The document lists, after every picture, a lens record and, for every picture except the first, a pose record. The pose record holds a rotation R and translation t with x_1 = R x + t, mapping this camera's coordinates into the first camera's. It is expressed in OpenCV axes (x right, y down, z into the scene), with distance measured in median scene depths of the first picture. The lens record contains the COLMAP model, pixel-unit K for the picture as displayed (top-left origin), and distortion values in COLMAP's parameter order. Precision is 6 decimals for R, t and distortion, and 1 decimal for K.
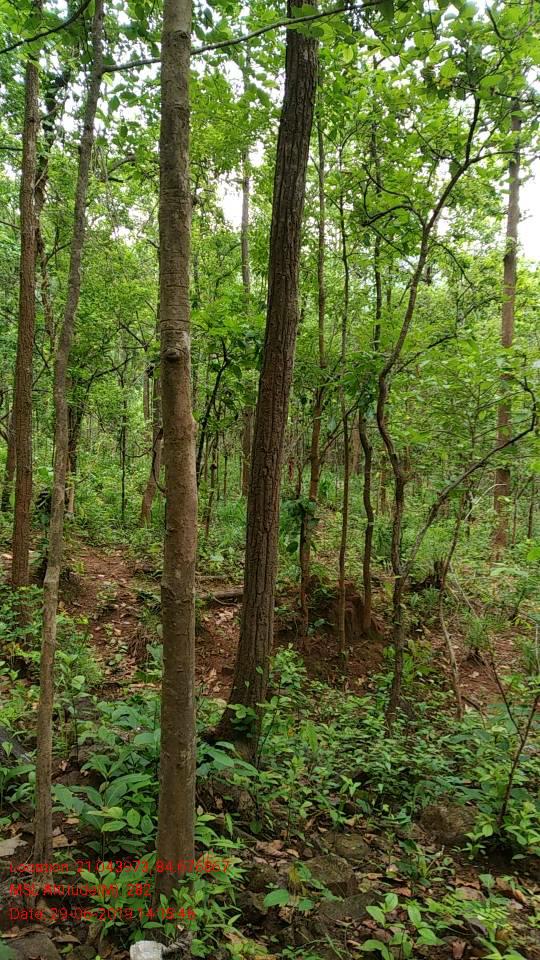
lens RADIAL K [[738.9, 0, 269.6], [0, 738.9, 476.9], [0, 0, 1]] dist [0.082000, -0.145659]
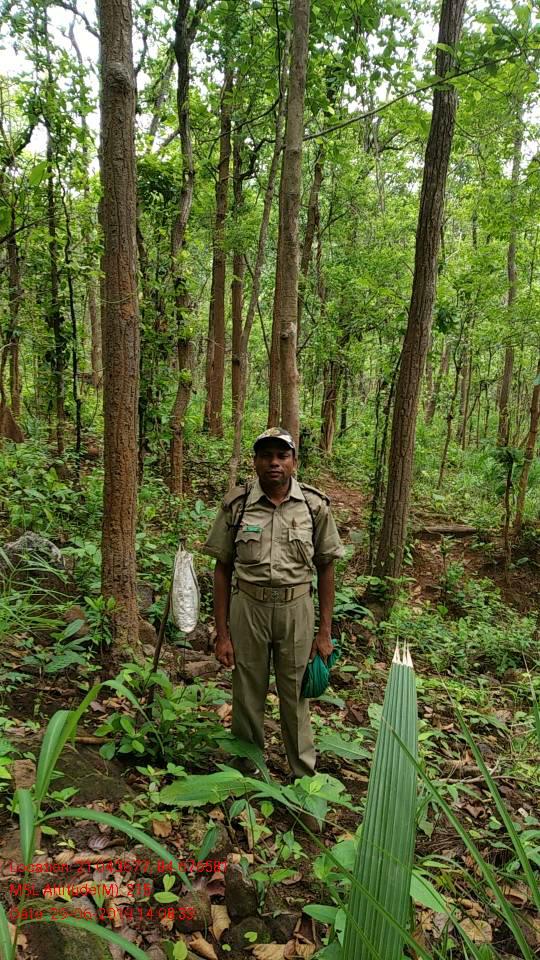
lens RADIAL K [[738.9, 0, 269.6], [0, 738.9, 476.9], [0, 0, 1]] dist [0.082000, -0.145659]
pose [[0.923845, 0.067308, -0.376803, 0.290524], [-0.043888, 0.996552, 0.070409, 0.026331], [0.380243, -0.048509, 0.923614, -0.366015]]
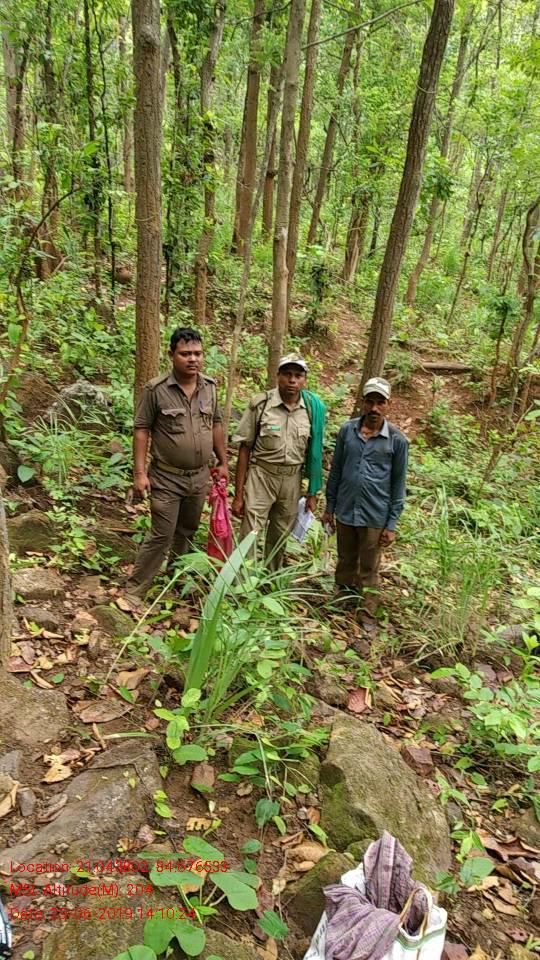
lens RADIAL K [[738.9, 0, 269.6], [0, 738.9, 476.9], [0, 0, 1]] dist [0.082000, -0.145659]
pose [[0.899869, 0.219926, -0.376654, 0.472967], [-0.092102, 0.939910, 0.328766, -0.124610], [0.426325, -0.261156, 0.866051, -0.632742]]
